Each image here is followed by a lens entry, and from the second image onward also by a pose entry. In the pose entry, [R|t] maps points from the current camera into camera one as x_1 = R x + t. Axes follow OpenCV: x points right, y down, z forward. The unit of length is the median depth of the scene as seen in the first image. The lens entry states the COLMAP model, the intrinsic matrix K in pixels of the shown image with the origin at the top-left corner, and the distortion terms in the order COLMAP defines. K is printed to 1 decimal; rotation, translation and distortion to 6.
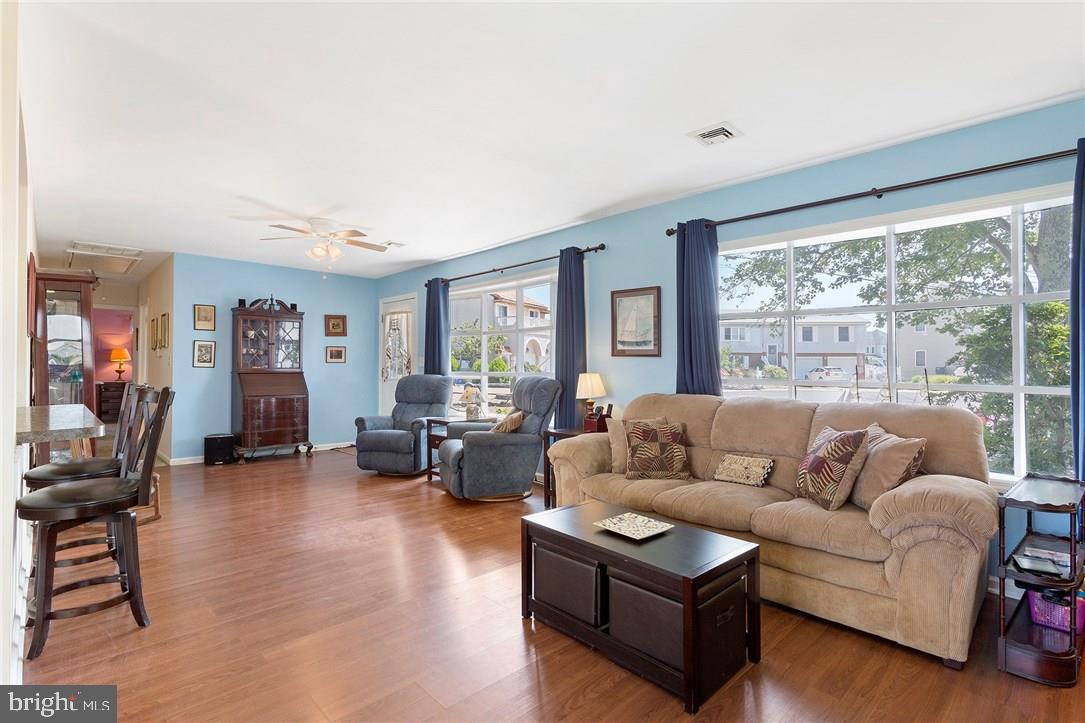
lens RADIAL K [[530.9, 0, 532.0], [0, 530.9, 354.0], [0, 0, 1]] dist [0.038574, 0.001135]
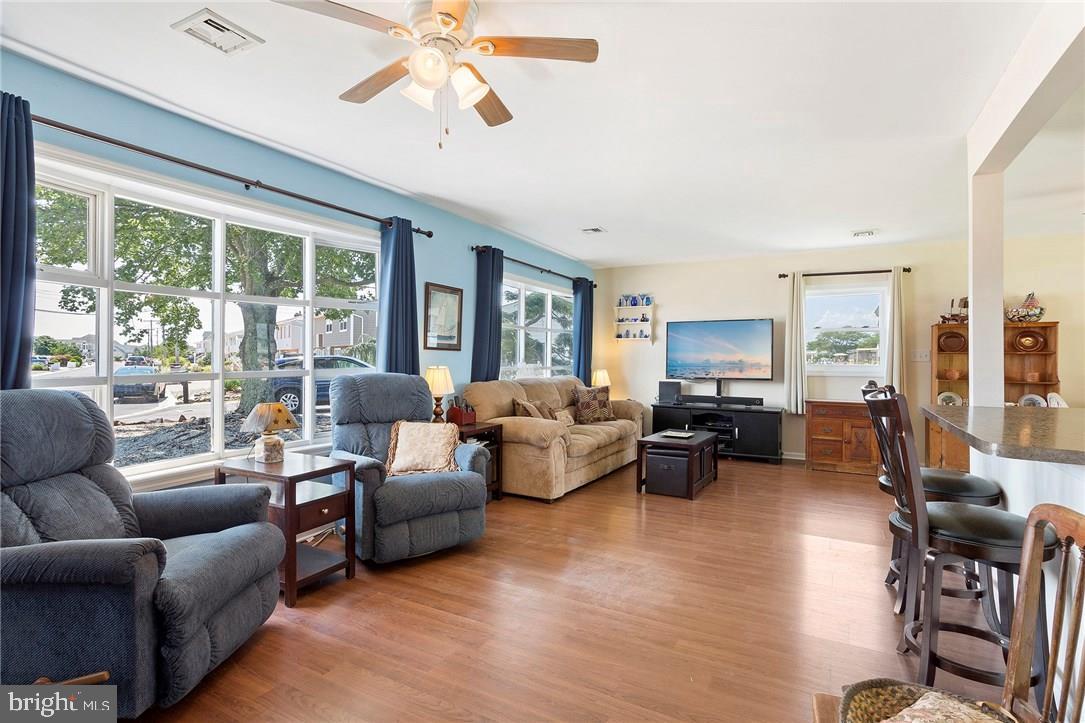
lens RADIAL K [[530.9, 0, 542.6], [0, 530.9, 358.7], [0, 0, 1]] dist [0.038574, 0.001135]
pose [[-0.313168, -0.002529, 0.949694, -0.933115], [-0.010293, 0.999947, -0.000731, 0.021406], [-0.949642, -0.010004, -0.313177, 1.236498]]
